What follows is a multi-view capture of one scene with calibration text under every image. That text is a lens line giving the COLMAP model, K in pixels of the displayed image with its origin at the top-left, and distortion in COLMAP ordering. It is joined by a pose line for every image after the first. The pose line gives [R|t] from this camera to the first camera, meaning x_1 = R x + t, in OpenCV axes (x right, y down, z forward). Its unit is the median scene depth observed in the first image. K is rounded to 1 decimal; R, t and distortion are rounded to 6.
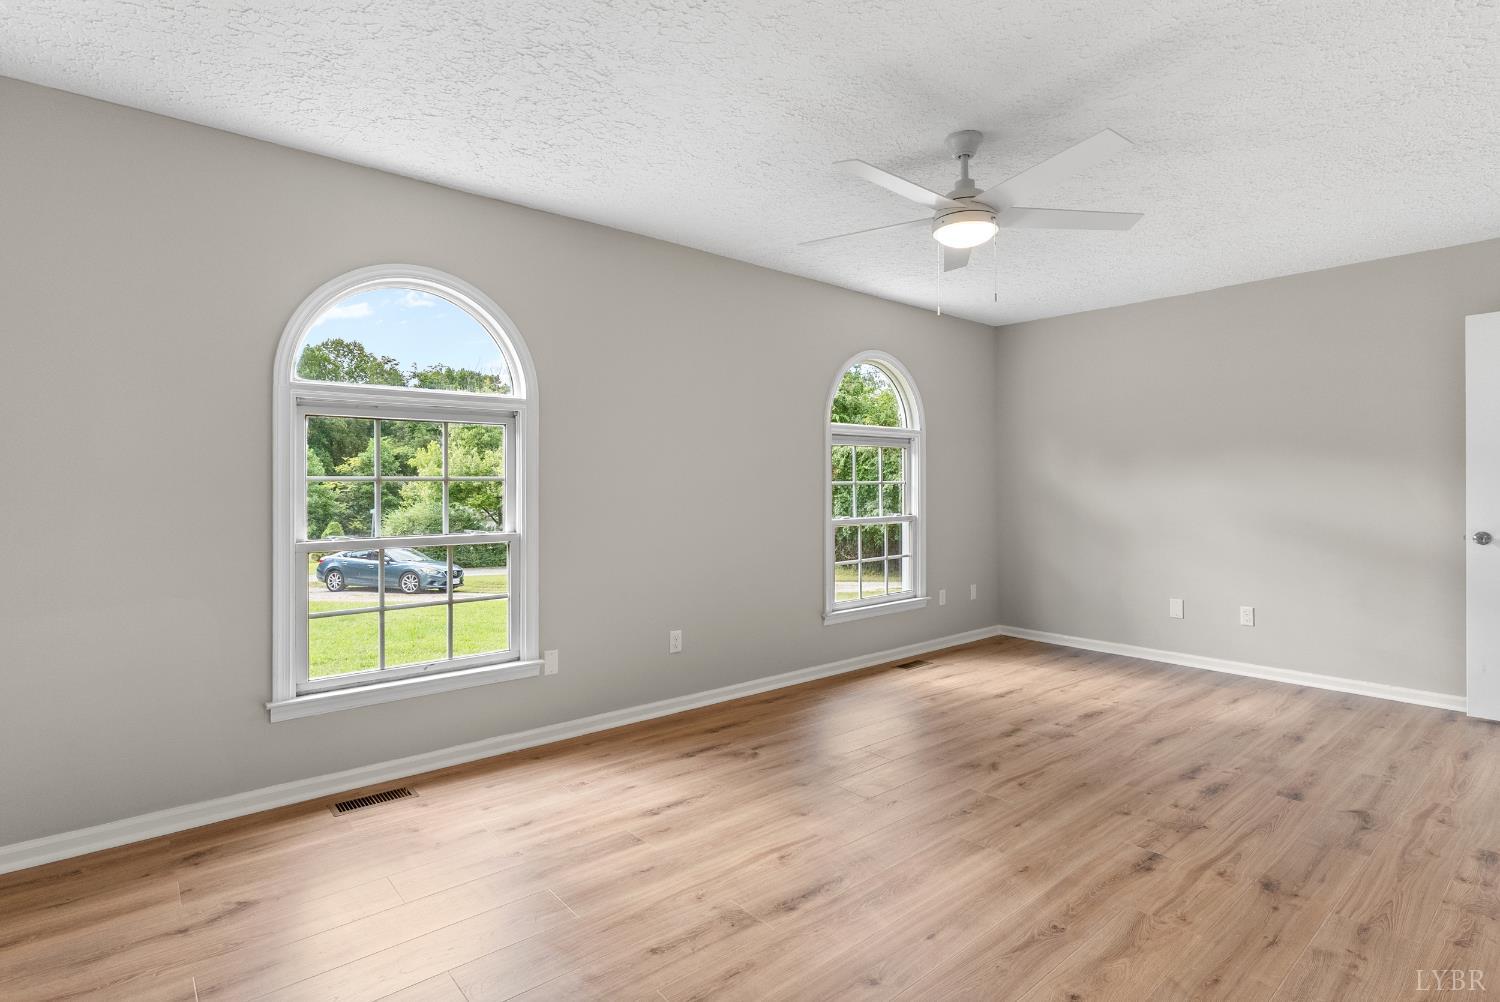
lens RADIAL K [[740.5, 0, 759.3], [0, 740.5, 492.4], [0, 0, 1]] dist [-0.003298, -0.000036]
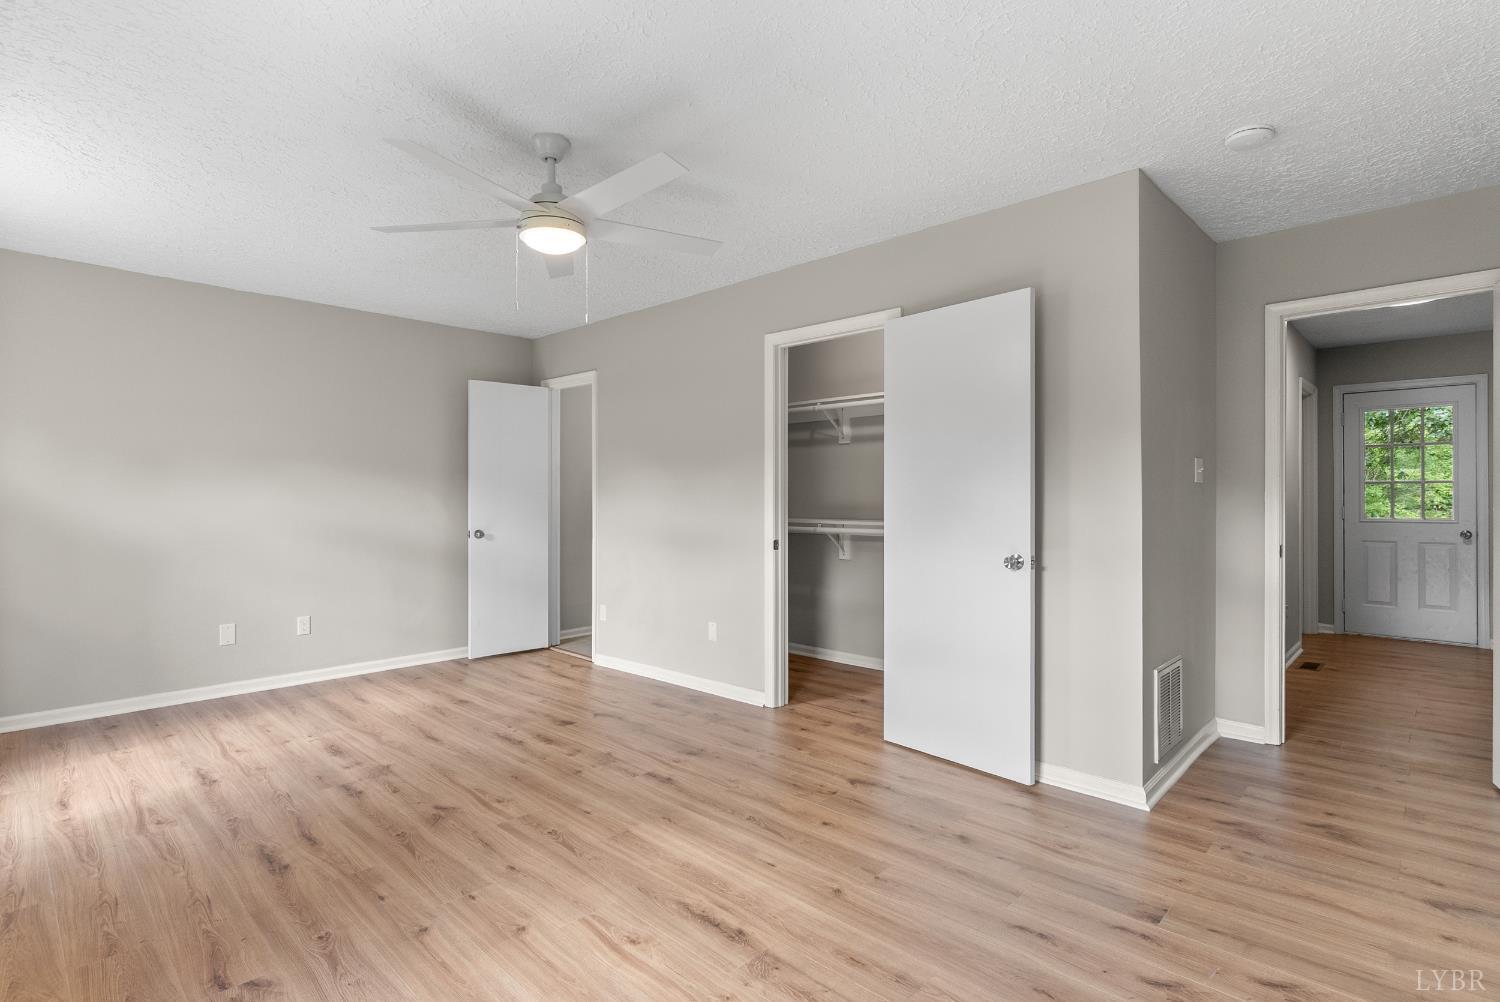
lens RADIAL K [[740.5, 0, 744.8], [0, 740.5, 498.9], [0, 0, 1]] dist [-0.003298, -0.000036]
pose [[-0.089490, -0.000980, 0.995987, -0.642261], [0.010510, 0.999943, 0.001928, -0.004647], [-0.995932, 0.010641, -0.089474, 0.748590]]
